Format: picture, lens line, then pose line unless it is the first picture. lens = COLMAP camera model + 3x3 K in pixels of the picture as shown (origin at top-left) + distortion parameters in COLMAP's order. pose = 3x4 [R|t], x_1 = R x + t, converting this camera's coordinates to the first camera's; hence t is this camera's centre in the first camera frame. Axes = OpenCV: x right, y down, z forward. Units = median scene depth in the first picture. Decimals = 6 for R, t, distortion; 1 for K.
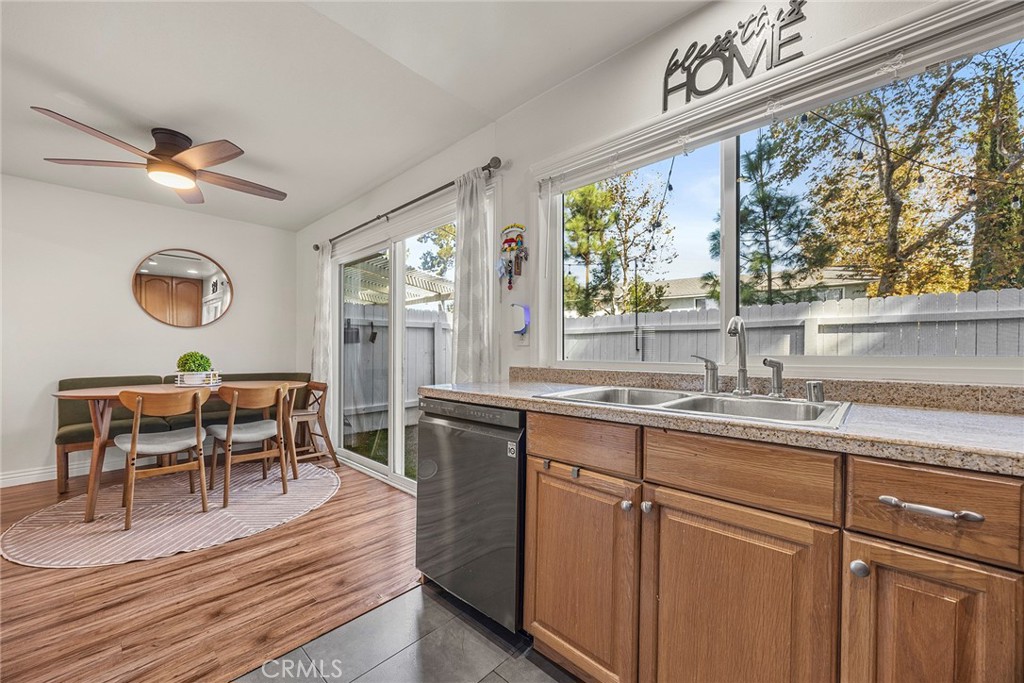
lens RADIAL K [[396.1, 0, 511.4], [0, 396.1, 350.9], [0, 0, 1]] dist [0.000895, 0.000008]
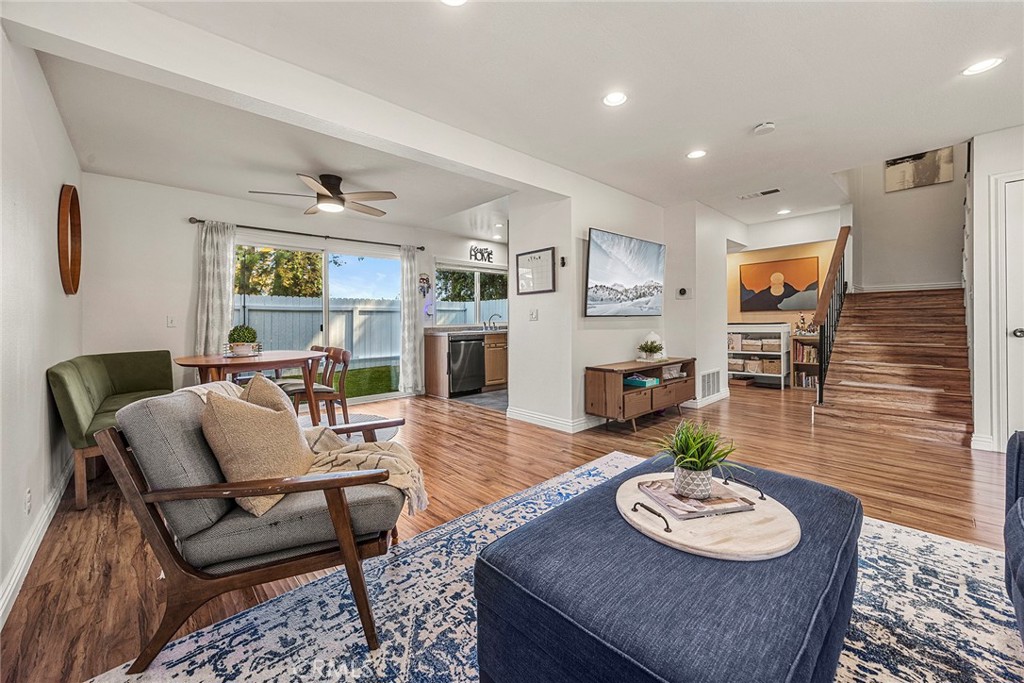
lens RADIAL K [[398.1, 0, 507.5], [0, 398.1, 327.2], [0, 0, 1]] dist [-0.002026, -0.000303]
pose [[0.070060, -0.016340, 0.997409, -2.547641], [0.018113, 0.999722, 0.015105, 0.005179], [-0.997378, 0.017007, 0.070337, 0.274090]]
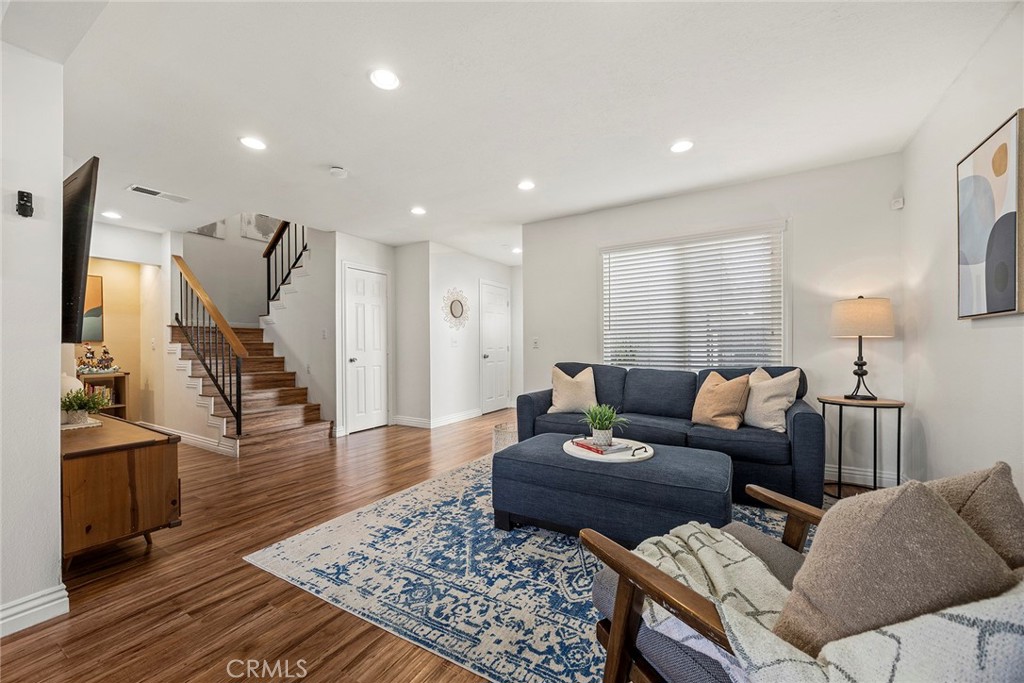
lens RADIAL K [[395.2, 0, 515.6], [0, 395.2, 345.3], [0, 0, 1]] dist [-0.001808, -0.000086]
pose [[-0.975984, 0.007444, -0.217713, -1.528263], [0.007468, 0.999972, 0.000712, 0.000292], [0.217712, -0.000931, -0.976013, 0.996904]]
